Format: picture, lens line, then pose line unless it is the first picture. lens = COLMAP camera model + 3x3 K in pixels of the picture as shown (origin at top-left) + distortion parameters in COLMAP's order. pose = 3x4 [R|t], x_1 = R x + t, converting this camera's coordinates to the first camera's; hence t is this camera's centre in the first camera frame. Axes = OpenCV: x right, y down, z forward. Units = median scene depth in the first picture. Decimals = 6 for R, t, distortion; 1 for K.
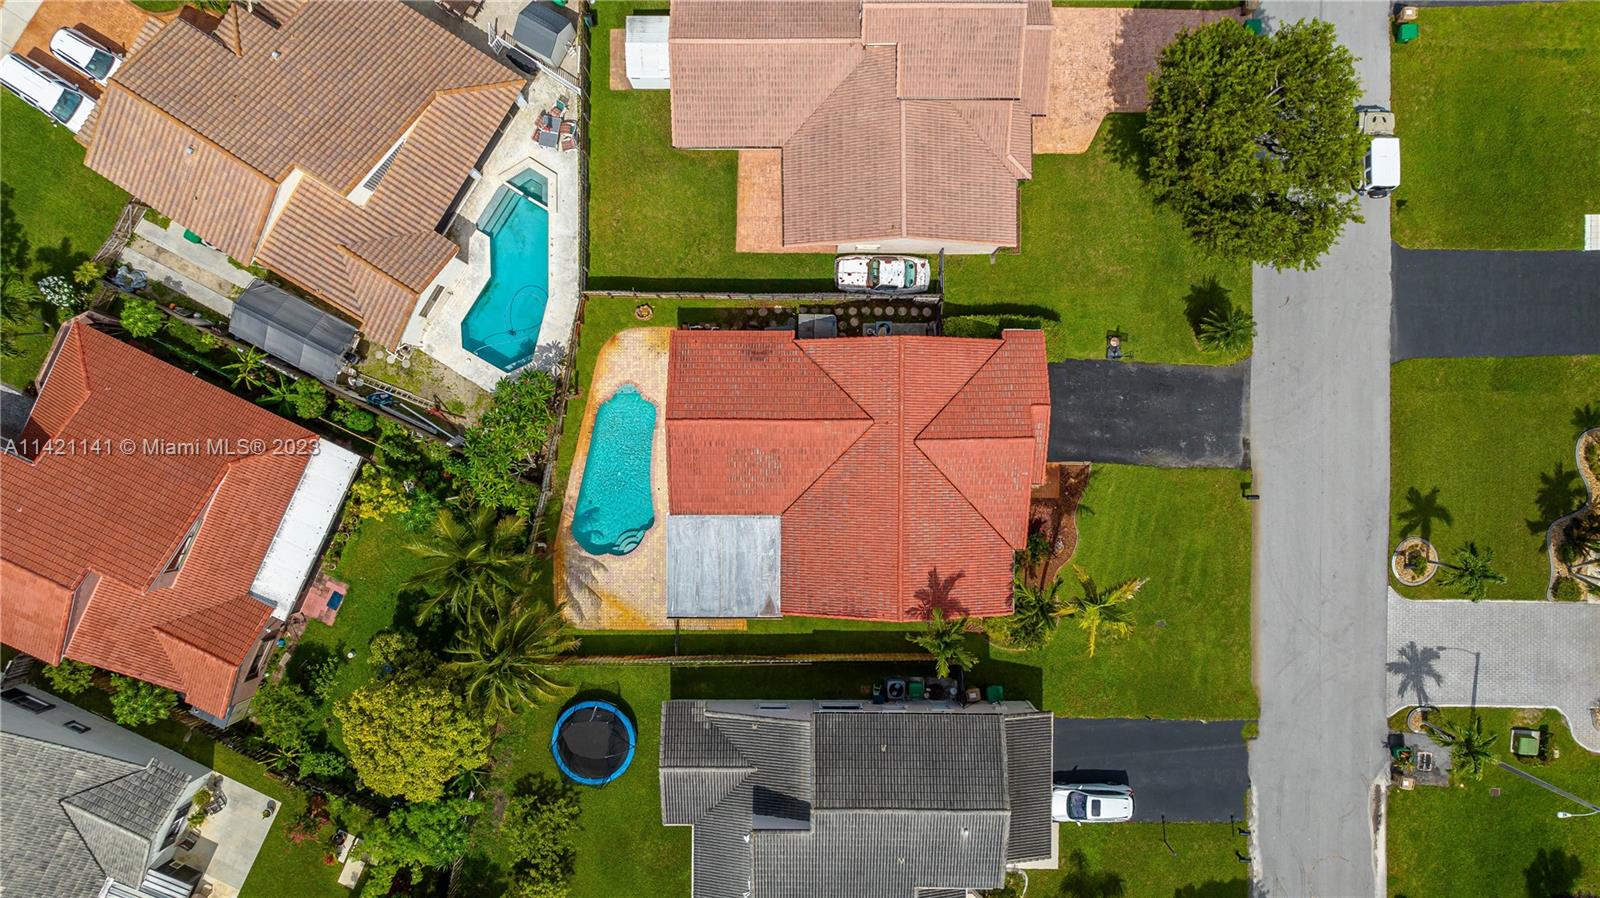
lens RADIAL K [[1128.7, 0, 800.0], [0, 1128.7, 449.0], [0, 0, 1]] dist [-0.015995, -0.000049]
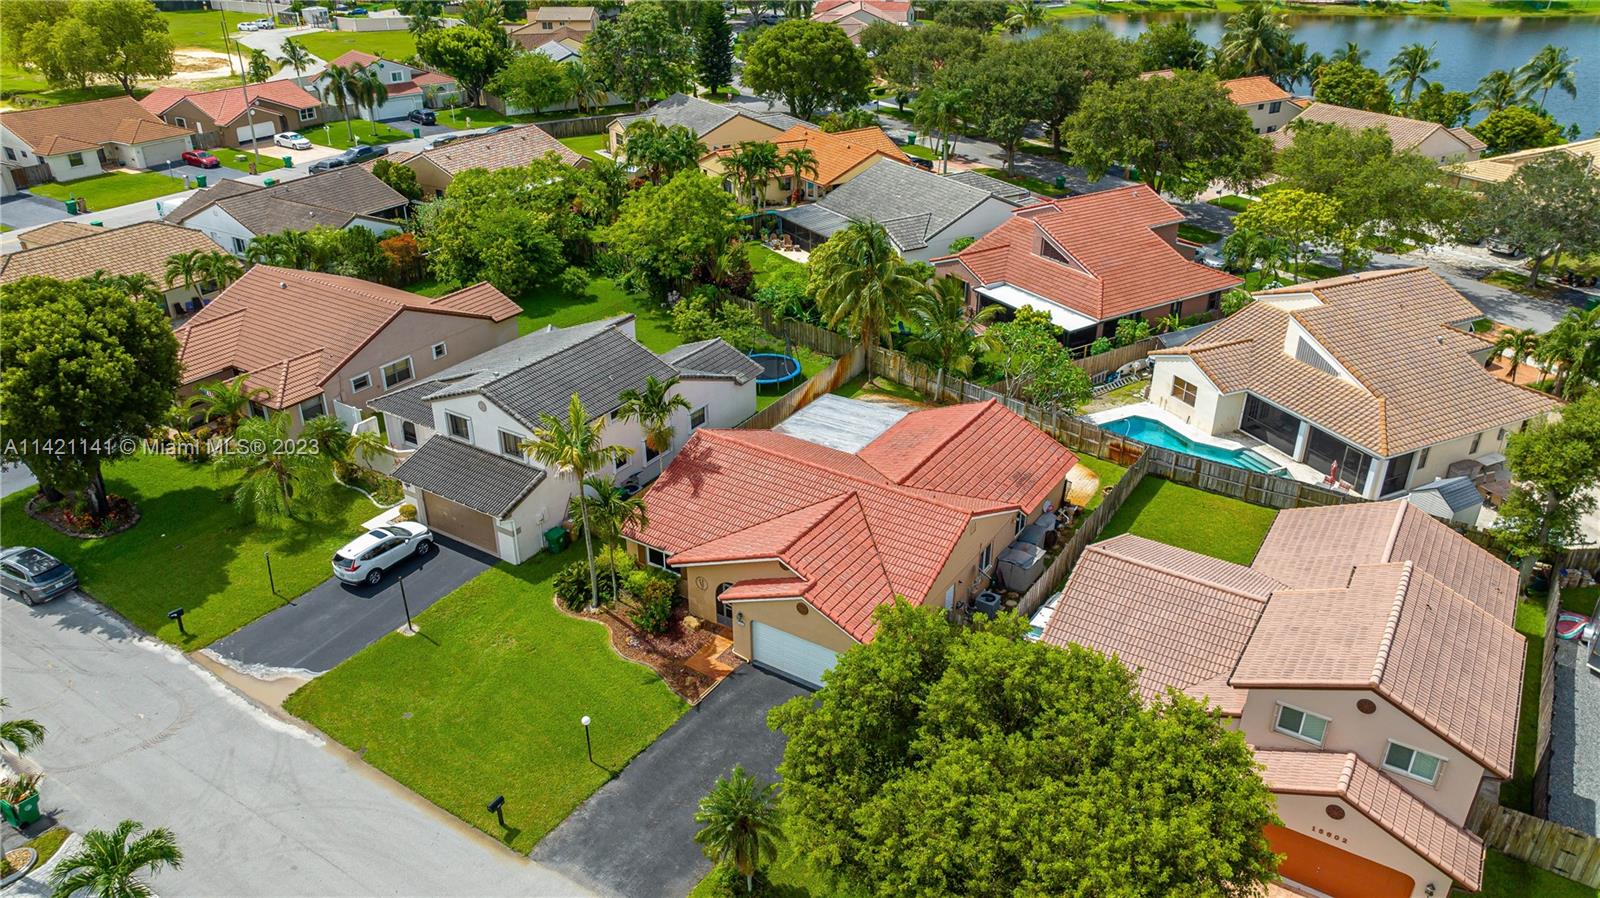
lens RADIAL K [[1128.7, 0, 800.0], [0, 1128.7, 449.0], [0, 0, 1]] dist [-0.015995, -0.000049]
pose [[-0.539410, 0.387771, -0.747443, 0.697759], [-0.842025, -0.242509, 0.481854, -0.350723], [0.005588, 0.889282, 0.457325, 0.534920]]
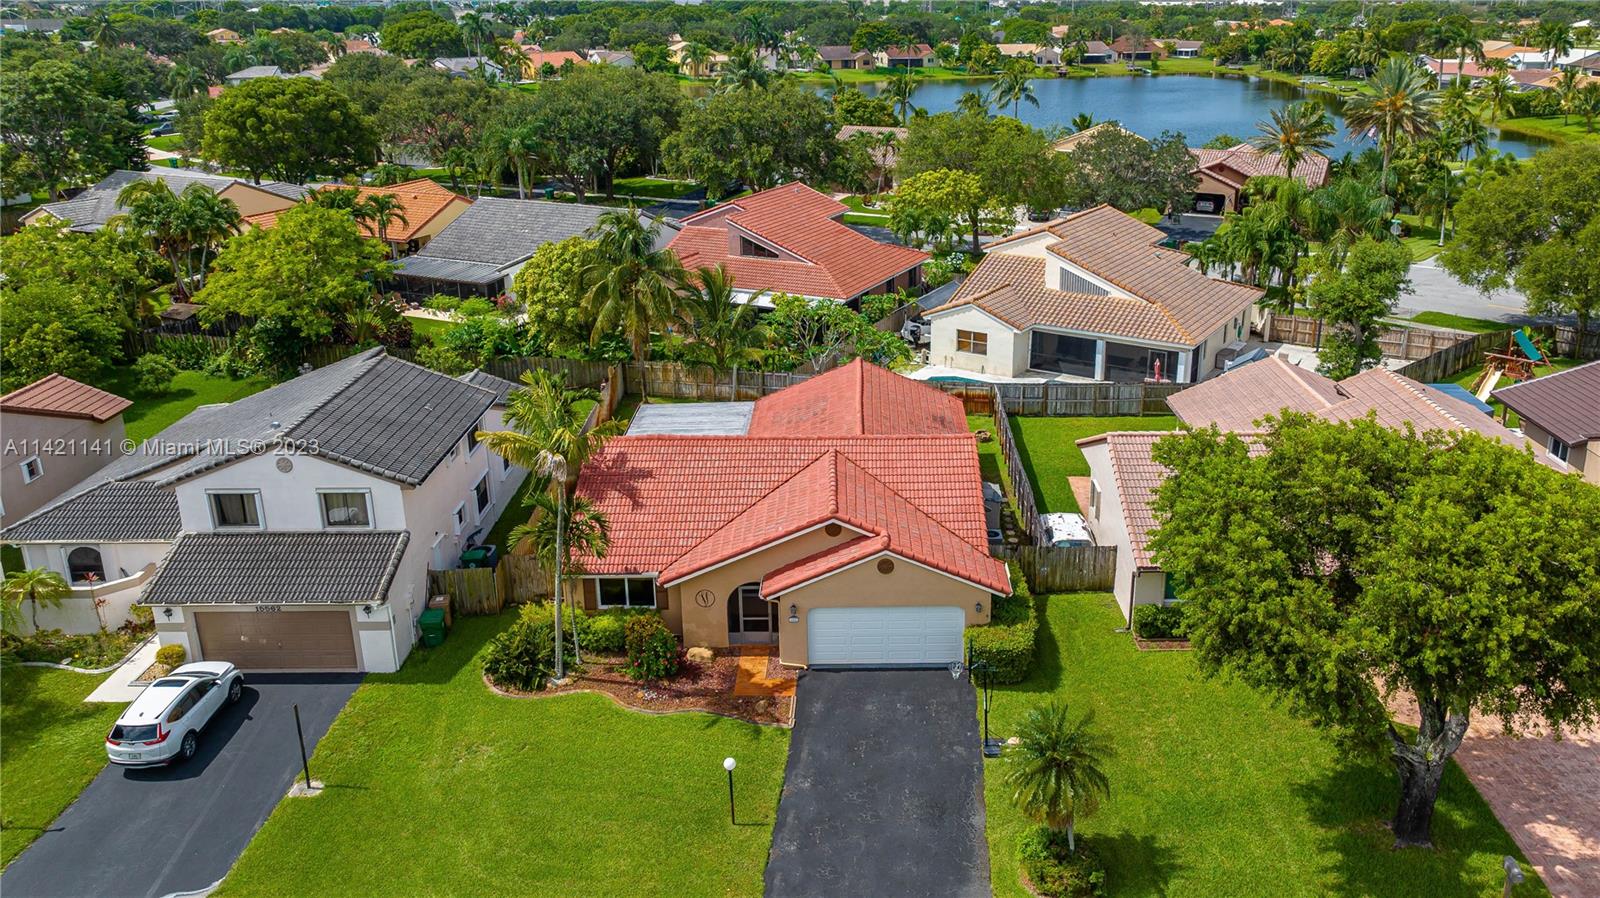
lens RADIAL K [[1243.9, 0, 880.2], [0, 1243.9, 398.8], [0, 0, 1]] dist [-0.016574, 0.003903]
pose [[0.021610, 0.317136, -0.948134, 0.790746], [-0.999759, 0.010462, -0.019288, -0.020980], [0.003803, 0.948322, 0.317286, 0.660428]]
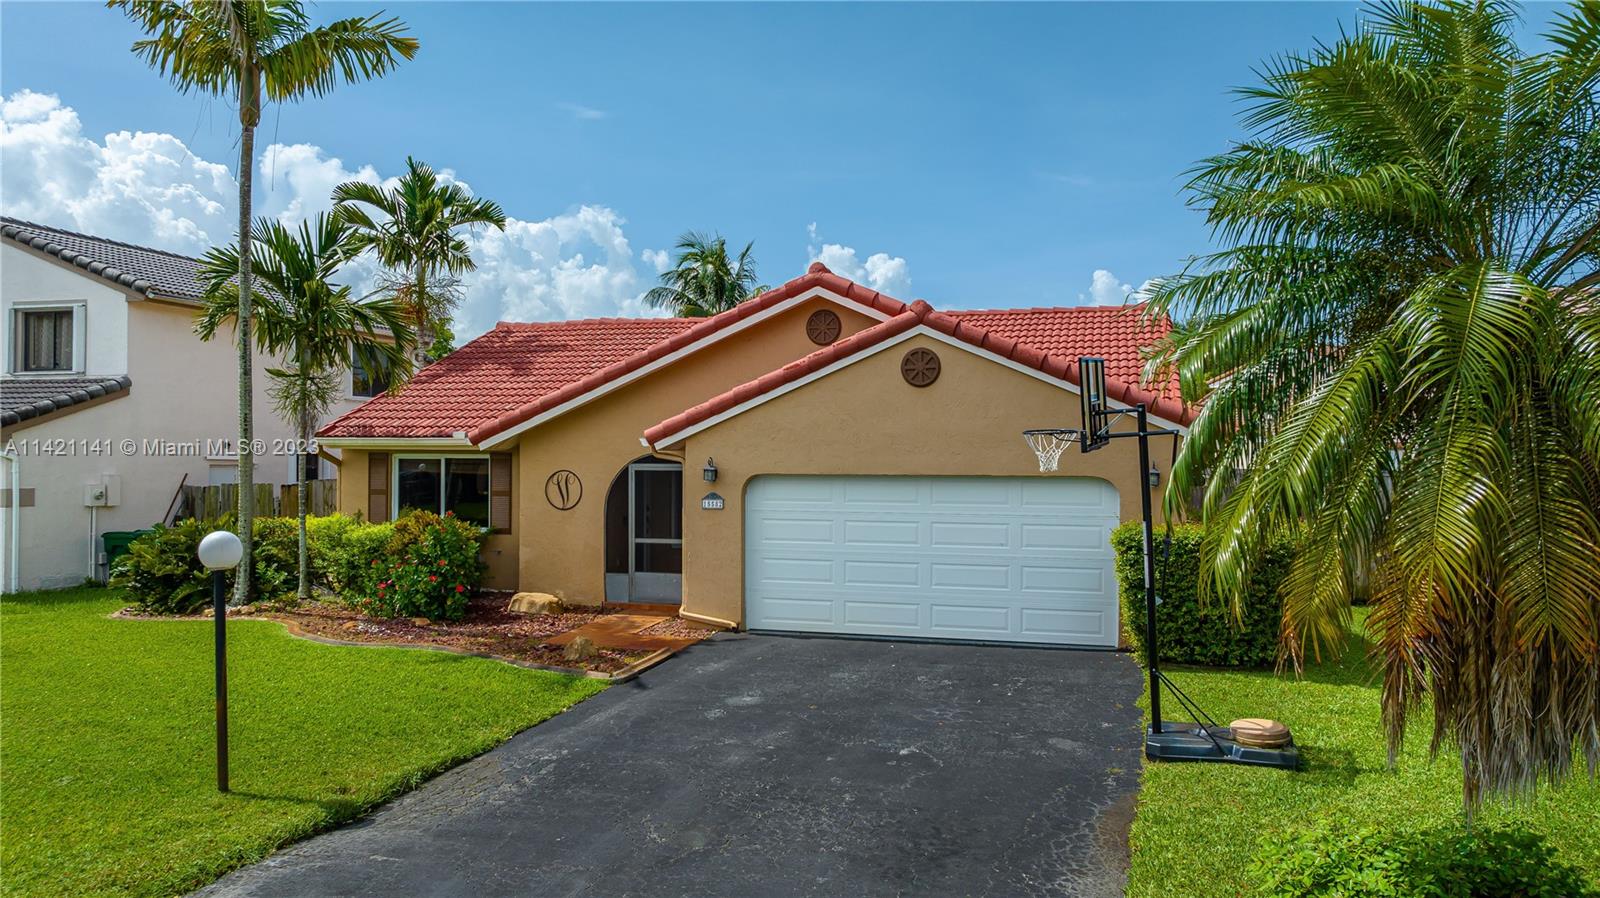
lens RADIAL K [[1130.3, 0, 796.0], [0, 1130.3, 440.3], [0, 0, 1]] dist [-0.015823, 0.000221]
pose [[-0.265118, -0.003520, -0.964210, 0.452627], [-0.964215, 0.001929, 0.265113, -0.074658], [0.000927, 0.999992, -0.003906, 0.964520]]
